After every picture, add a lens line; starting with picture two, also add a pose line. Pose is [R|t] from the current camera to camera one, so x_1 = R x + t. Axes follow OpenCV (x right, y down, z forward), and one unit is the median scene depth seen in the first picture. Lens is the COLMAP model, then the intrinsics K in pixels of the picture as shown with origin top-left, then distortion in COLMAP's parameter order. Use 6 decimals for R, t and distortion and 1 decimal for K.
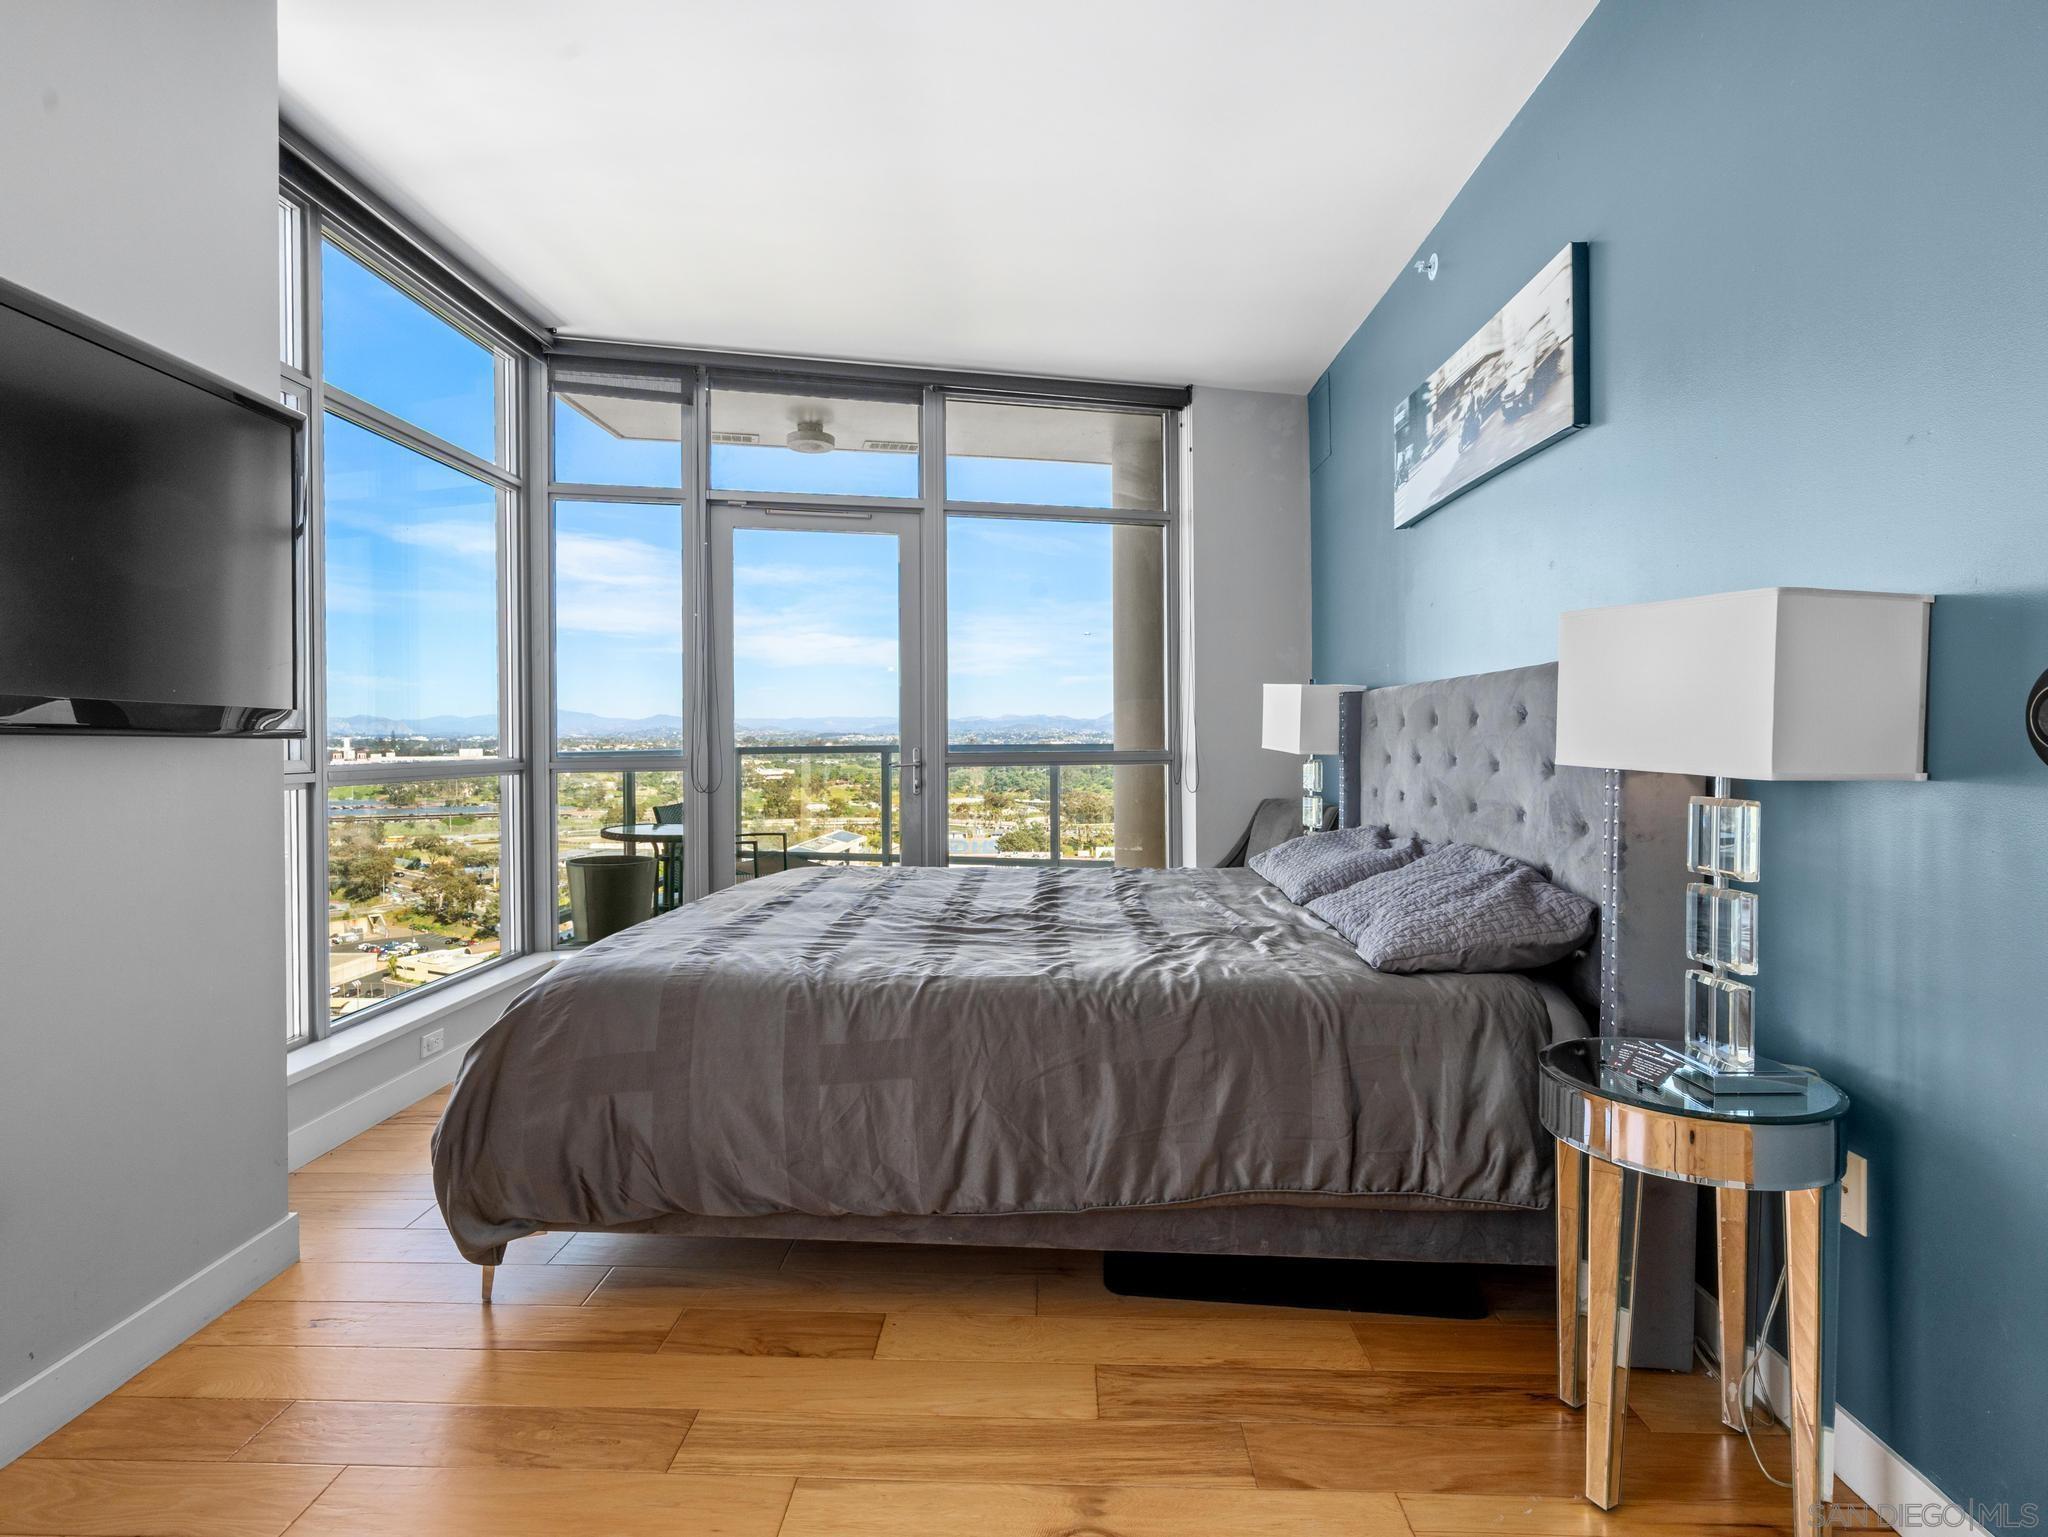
lens RADIAL K [[1055.3, 0, 1024.0], [0, 1055.3, 768.5], [0, 0, 1]] dist [-0.003520, 0.001628]
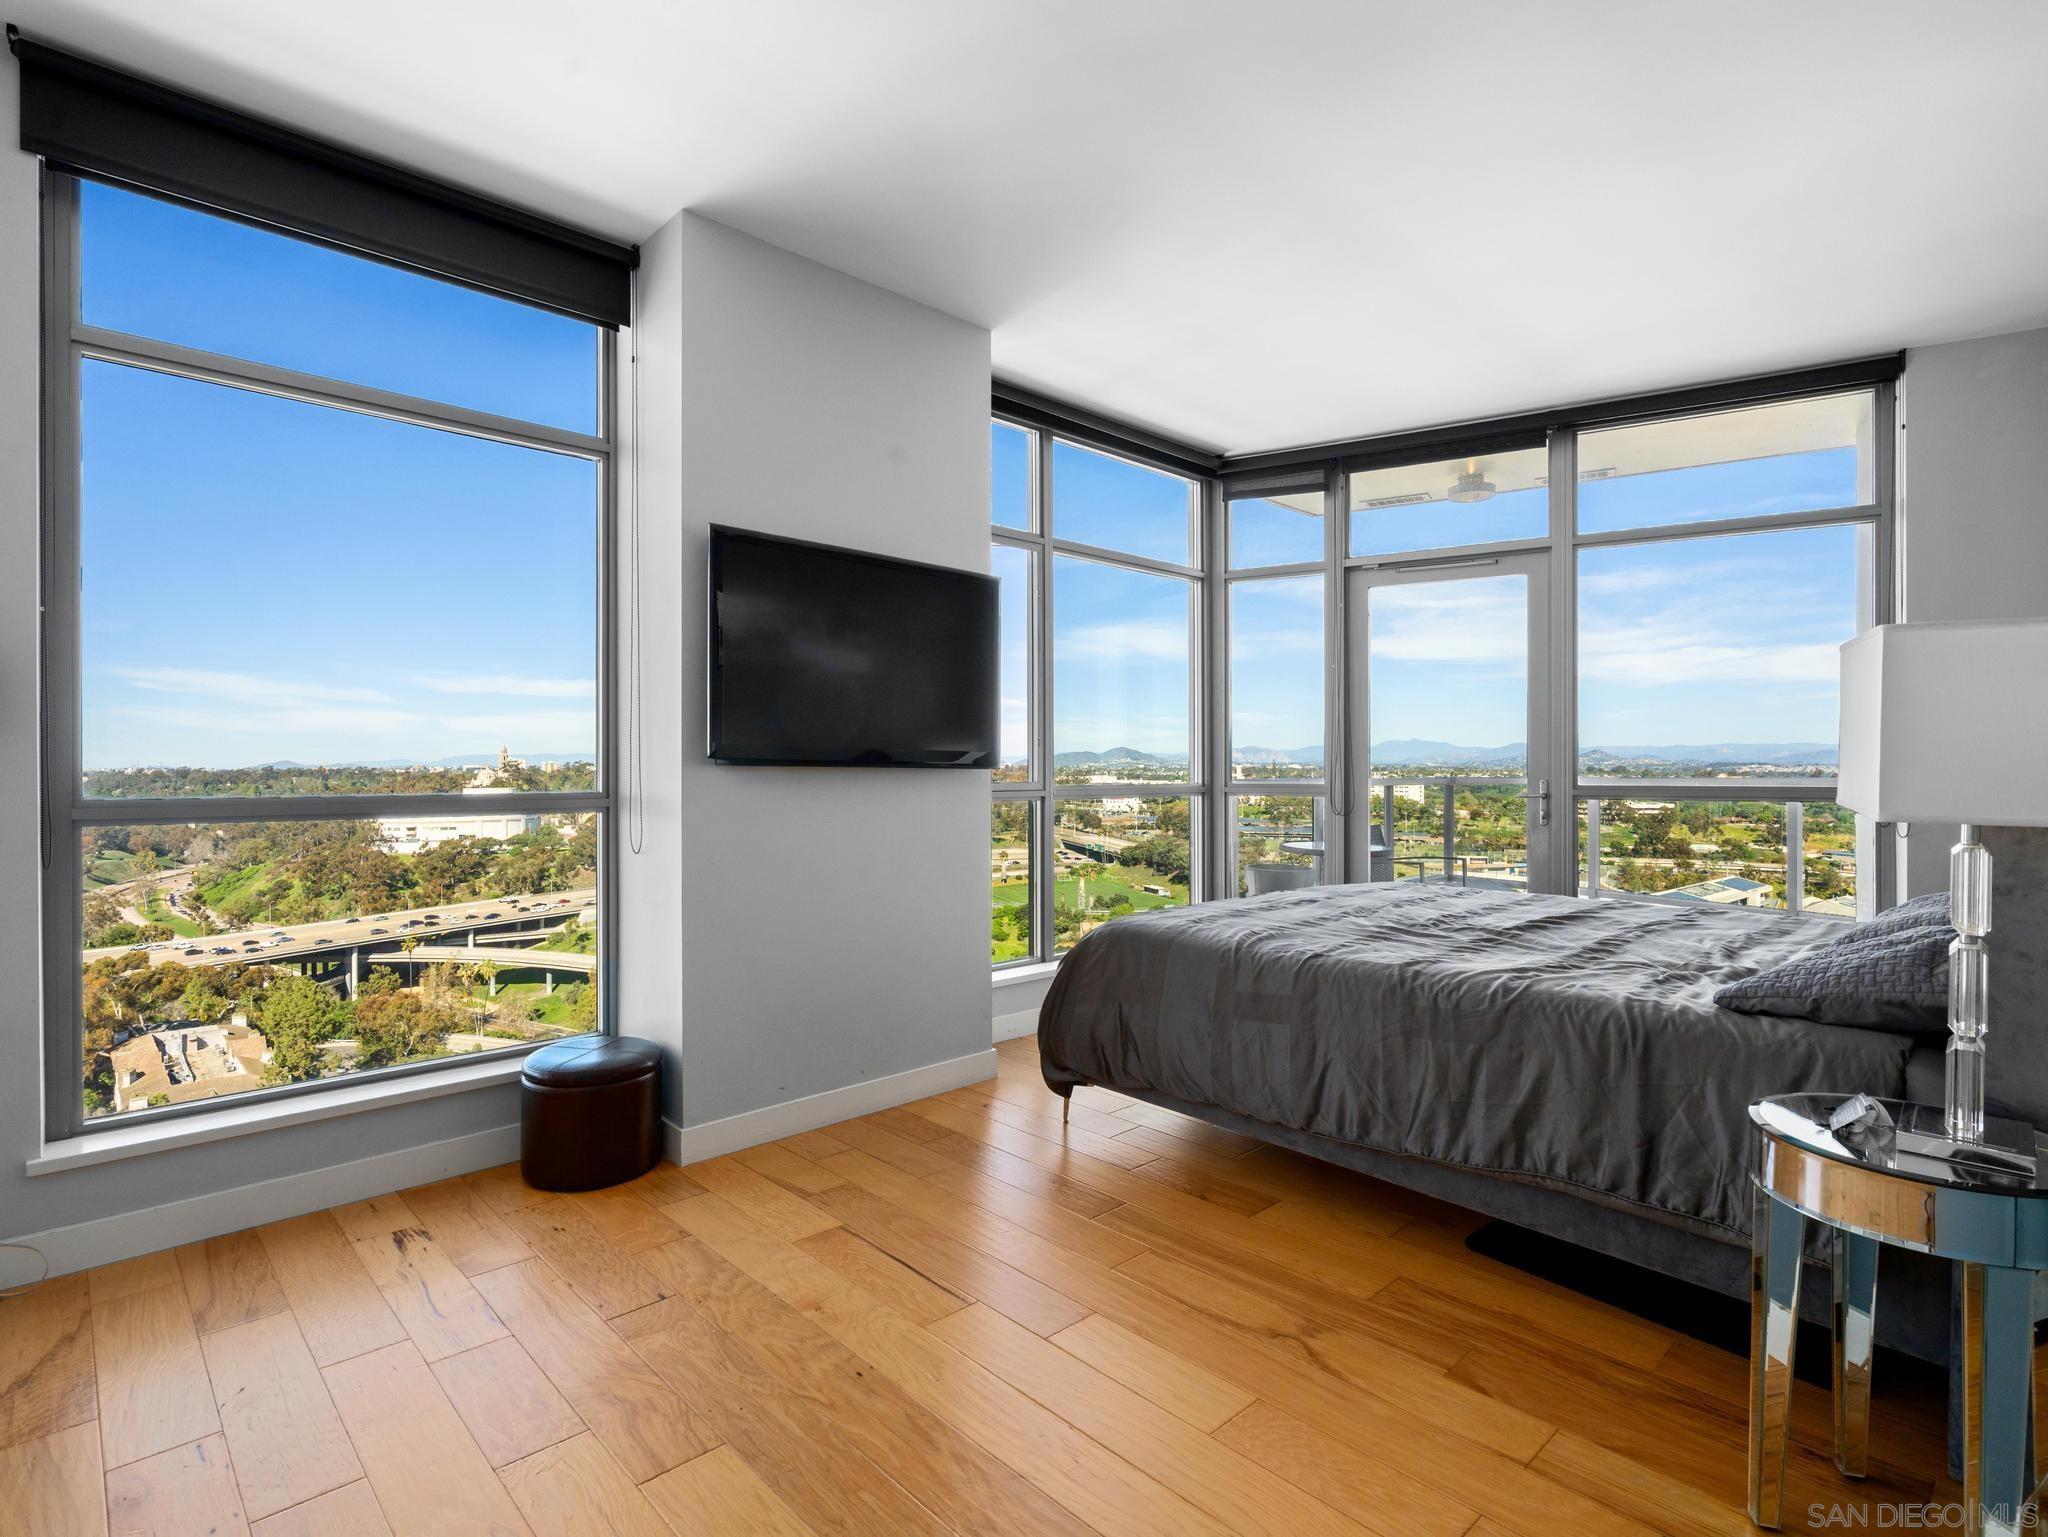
lens RADIAL K [[1035.5, 0, 1022.0], [0, 1035.5, 823.1], [0, 0, 1]] dist [0.001977, 0.000764]
pose [[0.711730, 0.042886, -0.701142, 0.559700], [-0.025004, 0.999049, 0.035726, -0.001809], [0.702008, -0.007896, 0.712126, -0.174683]]
